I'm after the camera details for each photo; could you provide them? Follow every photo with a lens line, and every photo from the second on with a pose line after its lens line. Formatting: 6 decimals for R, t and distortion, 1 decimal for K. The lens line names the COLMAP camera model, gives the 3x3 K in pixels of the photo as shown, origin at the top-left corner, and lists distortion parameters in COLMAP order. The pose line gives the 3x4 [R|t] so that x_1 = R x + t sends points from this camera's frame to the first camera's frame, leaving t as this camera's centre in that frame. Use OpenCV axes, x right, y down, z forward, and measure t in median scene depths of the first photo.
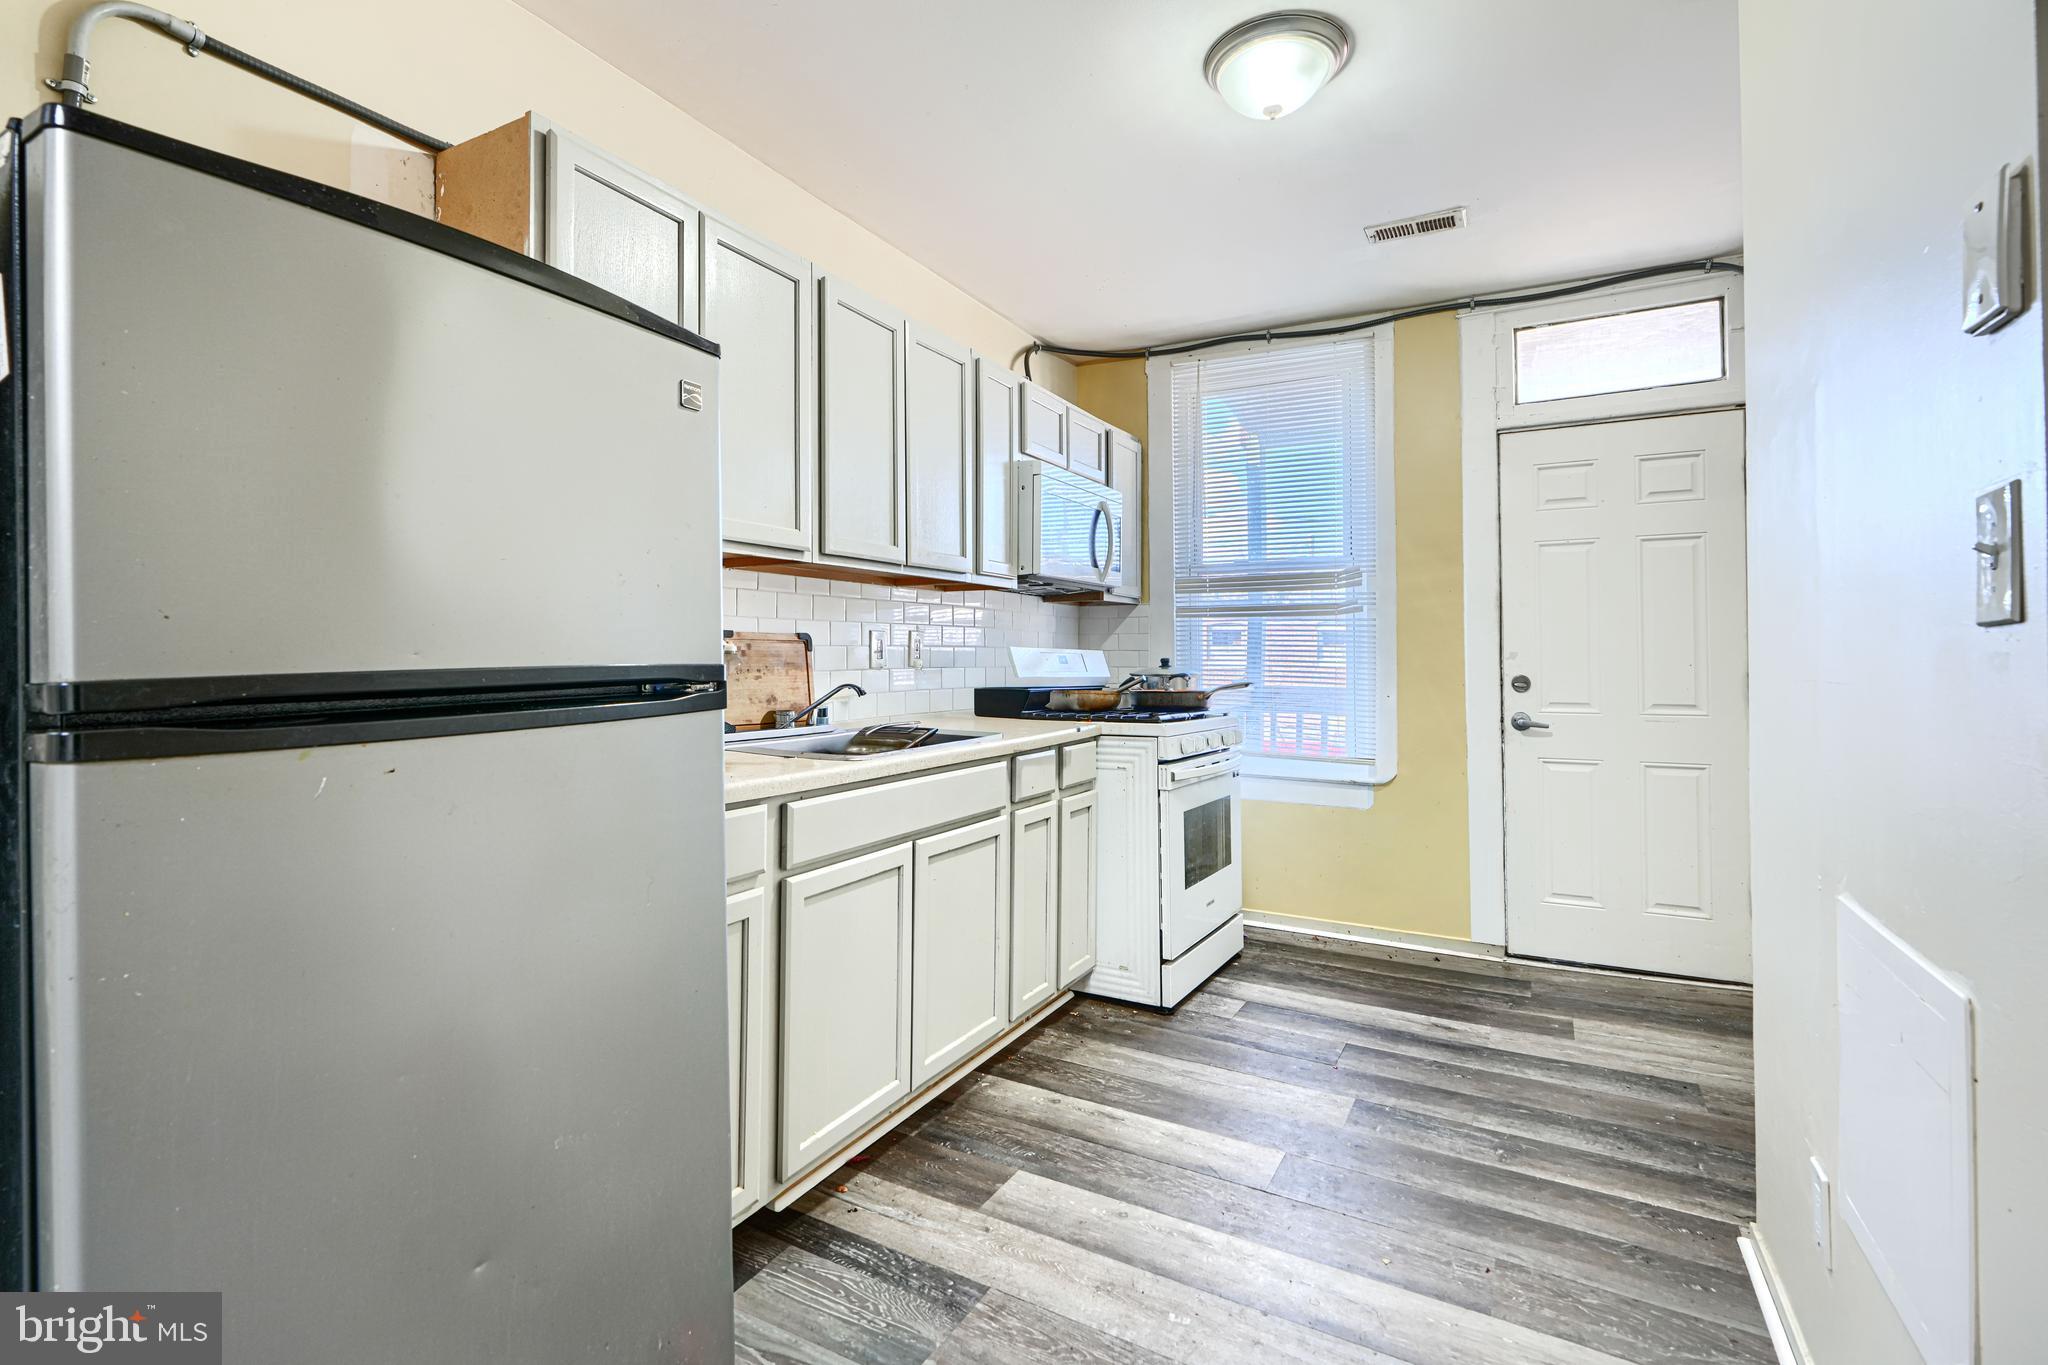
lens RADIAL K [[891.6, 0, 1020.6], [0, 891.6, 629.7], [0, 0, 1]] dist [-0.025556, 0.000065]
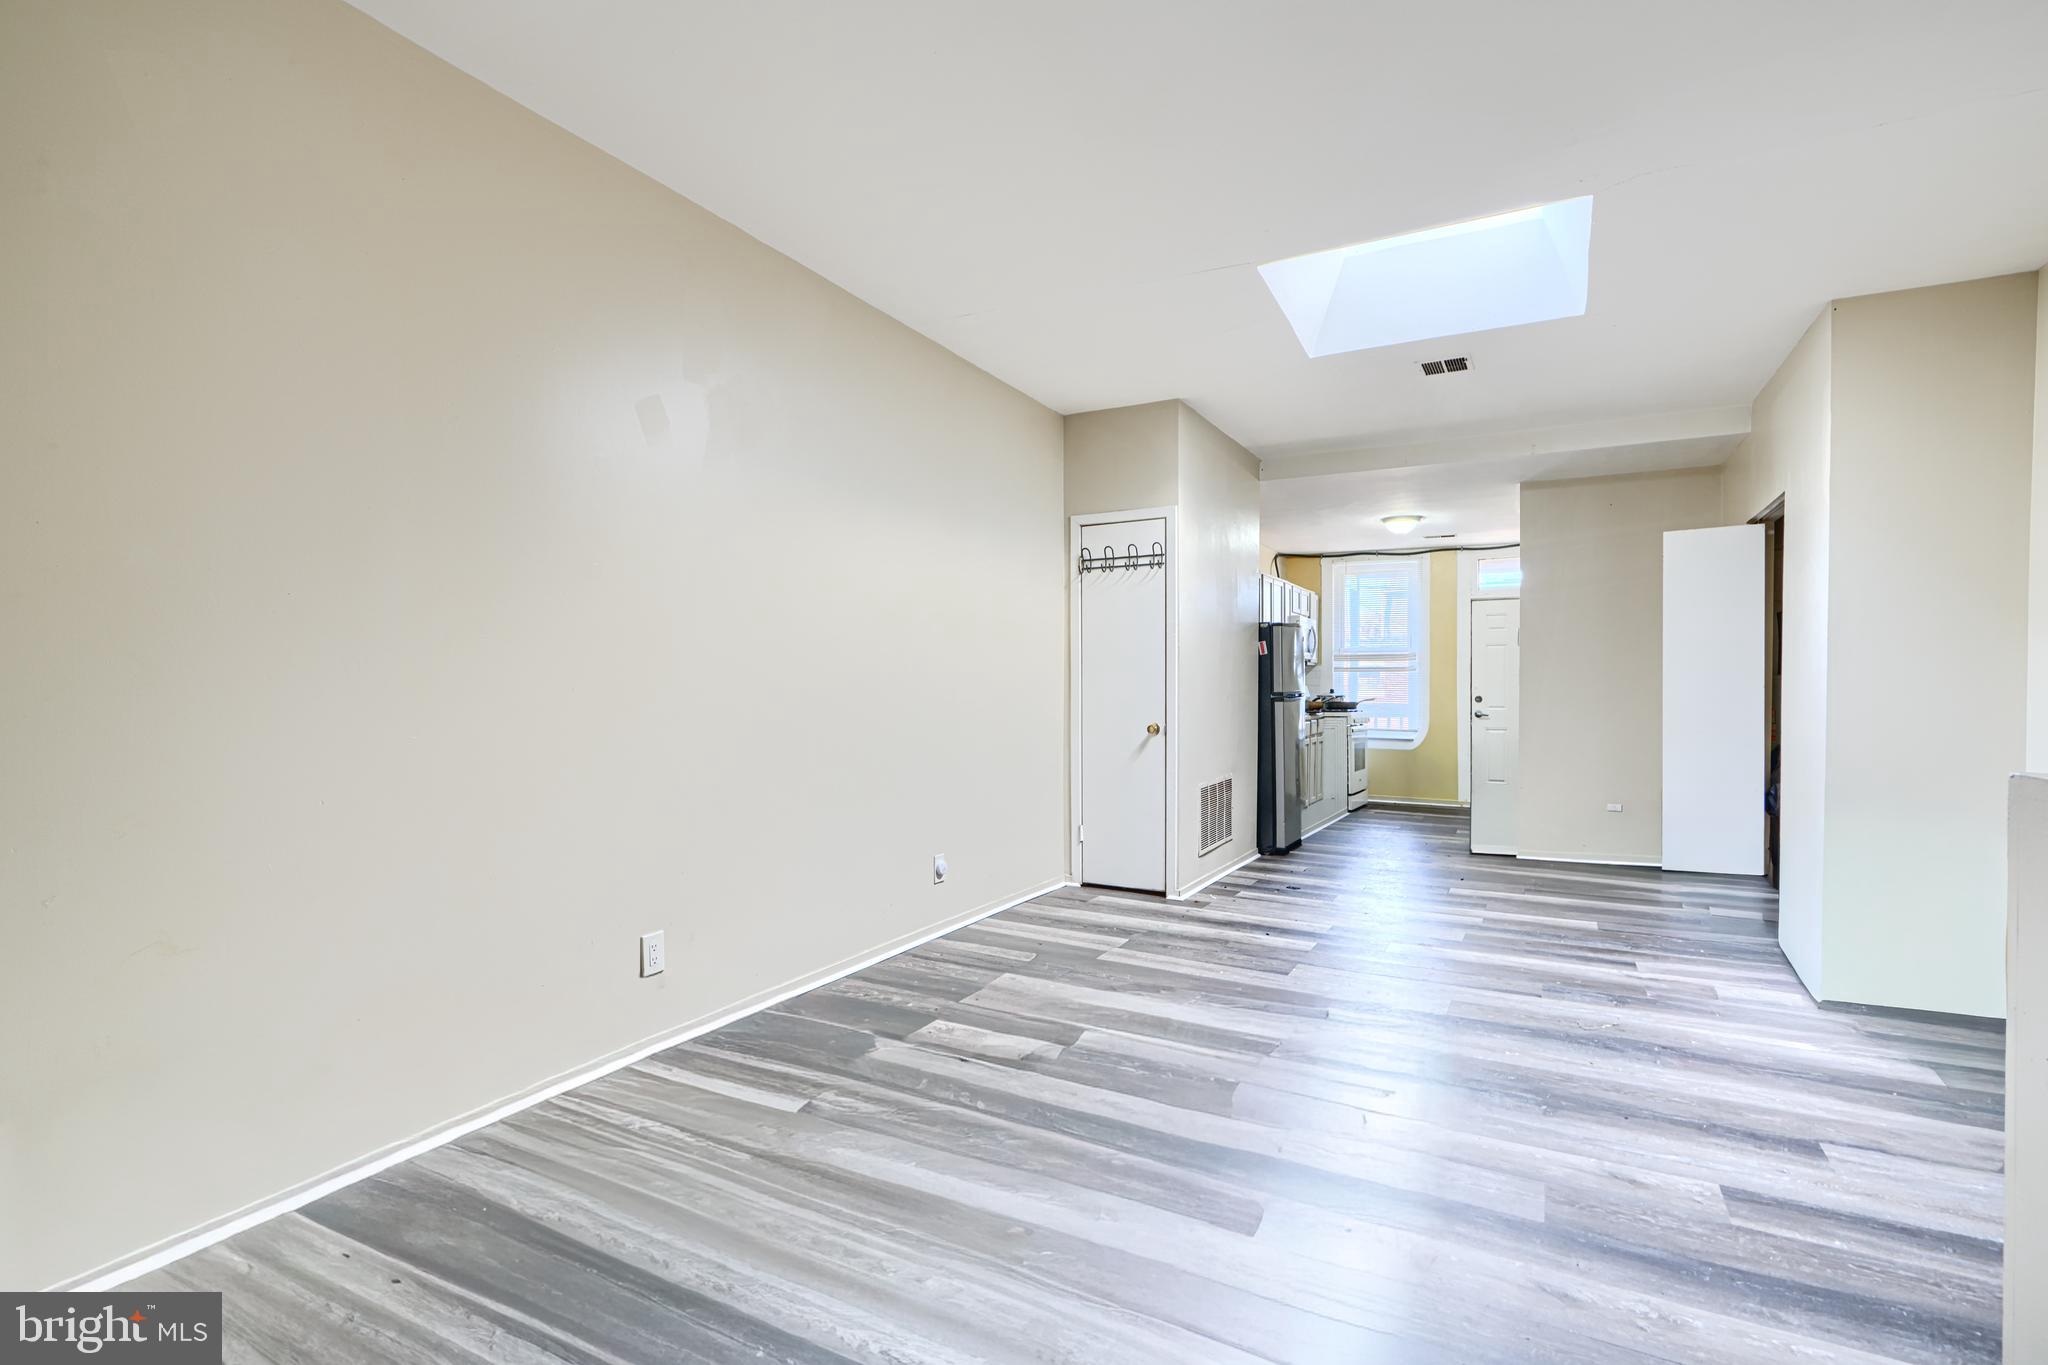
lens RADIAL K [[937.0, 0, 1028.1], [0, 937.0, 693.3], [0, 0, 1]] dist [-0.000691, -0.000202]
pose [[0.999971, -0.000381, 0.007590, -0.740146], [0.000105, 0.999337, 0.036401, -0.053711], [-0.007598, -0.036399, 0.999308, -1.658659]]
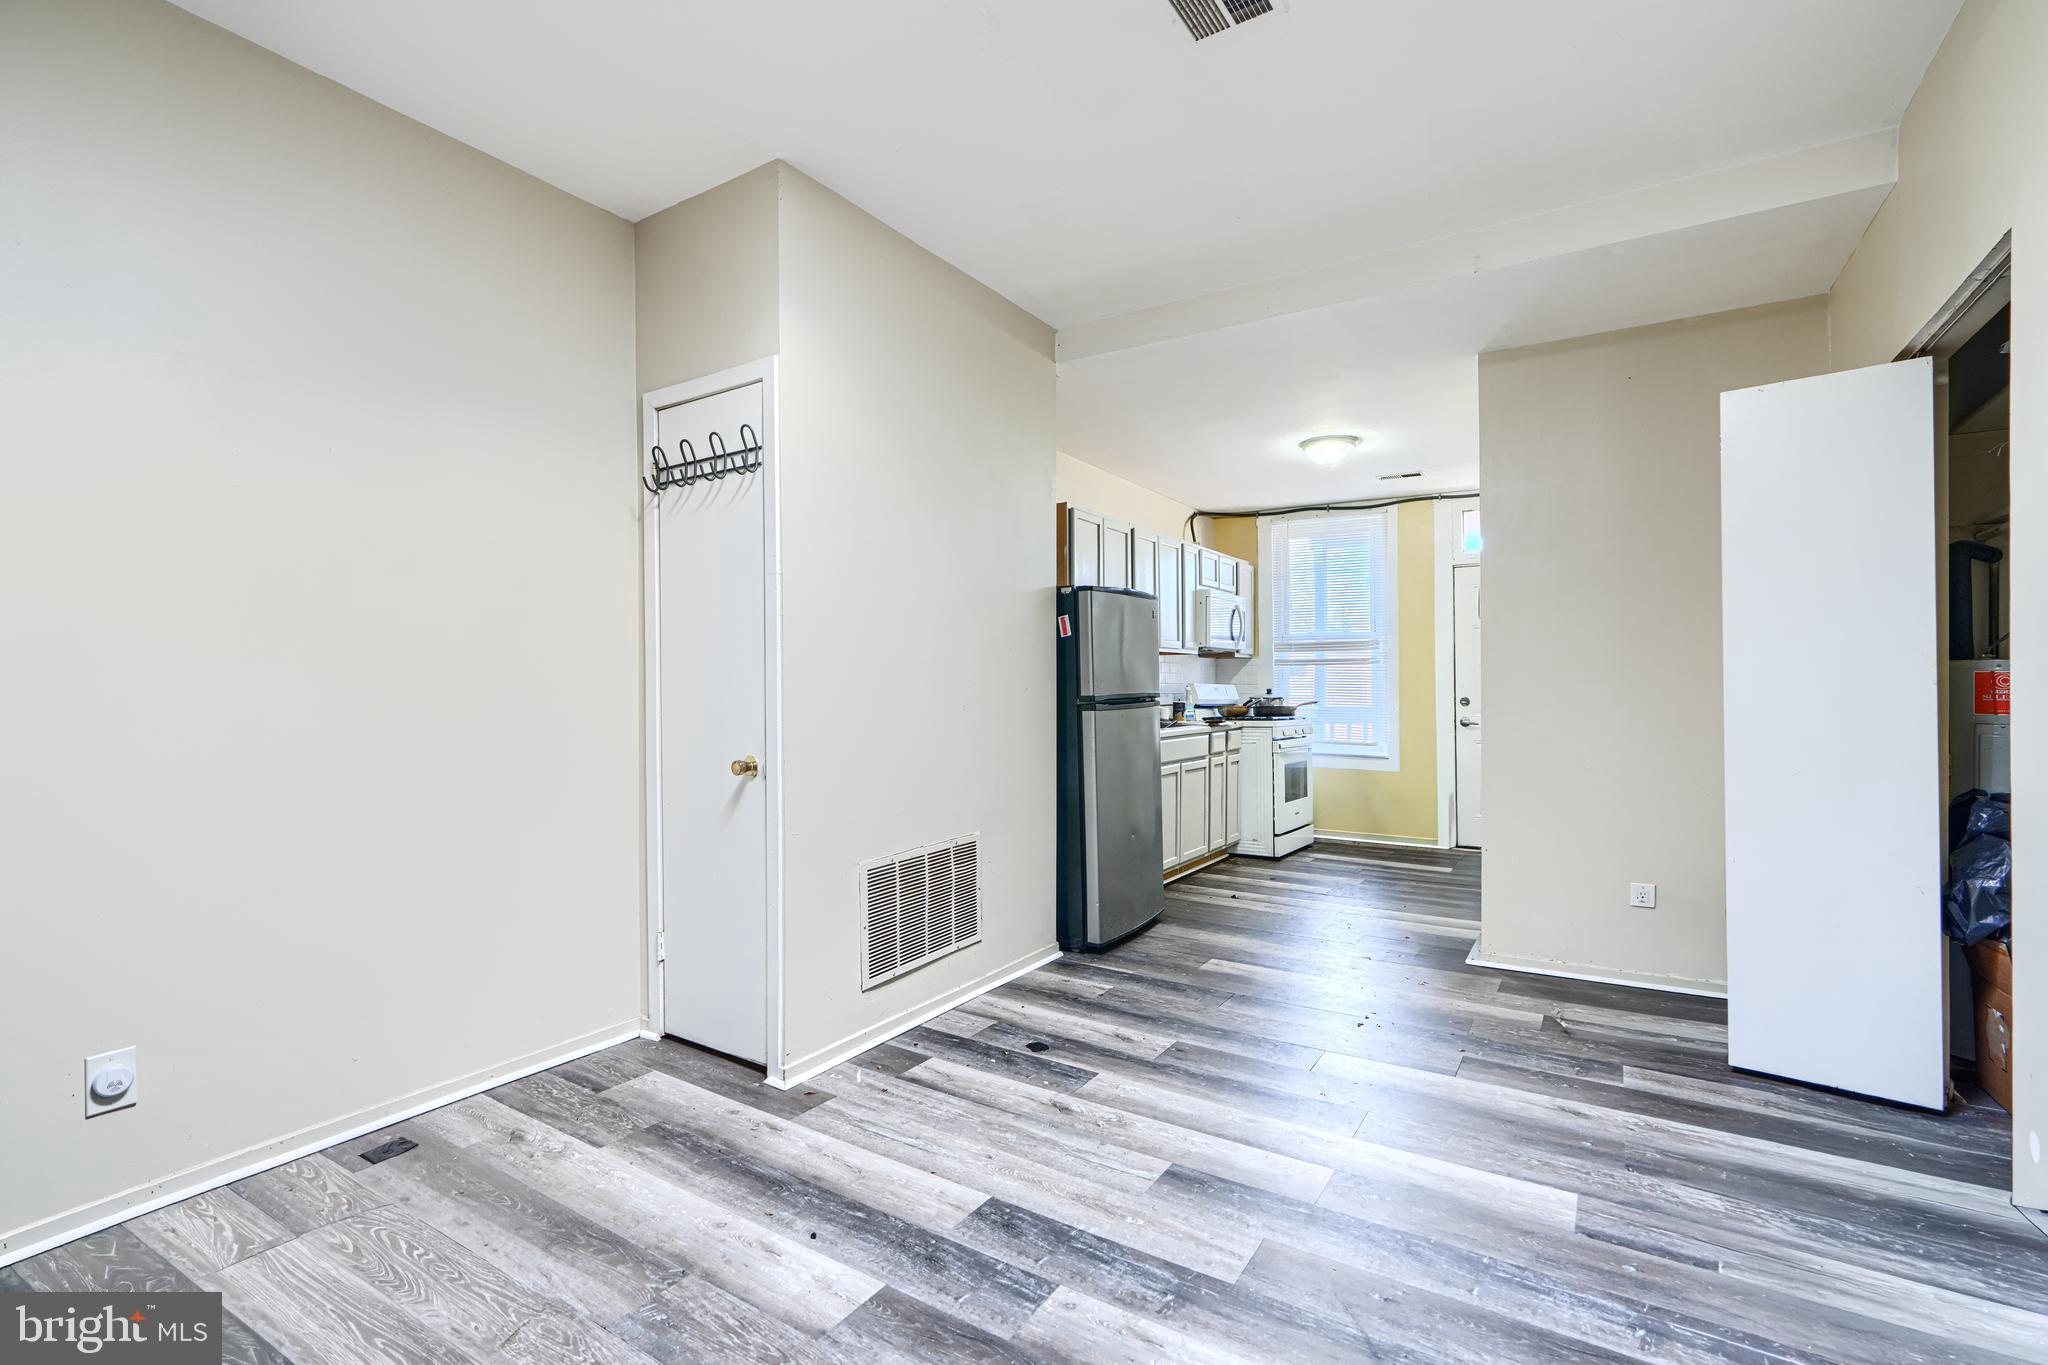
lens RADIAL K [[913.2, 0, 1024.0], [0, 913.2, 682.5], [0, 0, 1]] dist [-0.000083, 0.000462]
pose [[0.998411, -0.005065, -0.056129, -0.253240], [0.006577, 0.999620, 0.026778, -0.036858], [0.055972, -0.027104, 0.998064, -0.963395]]
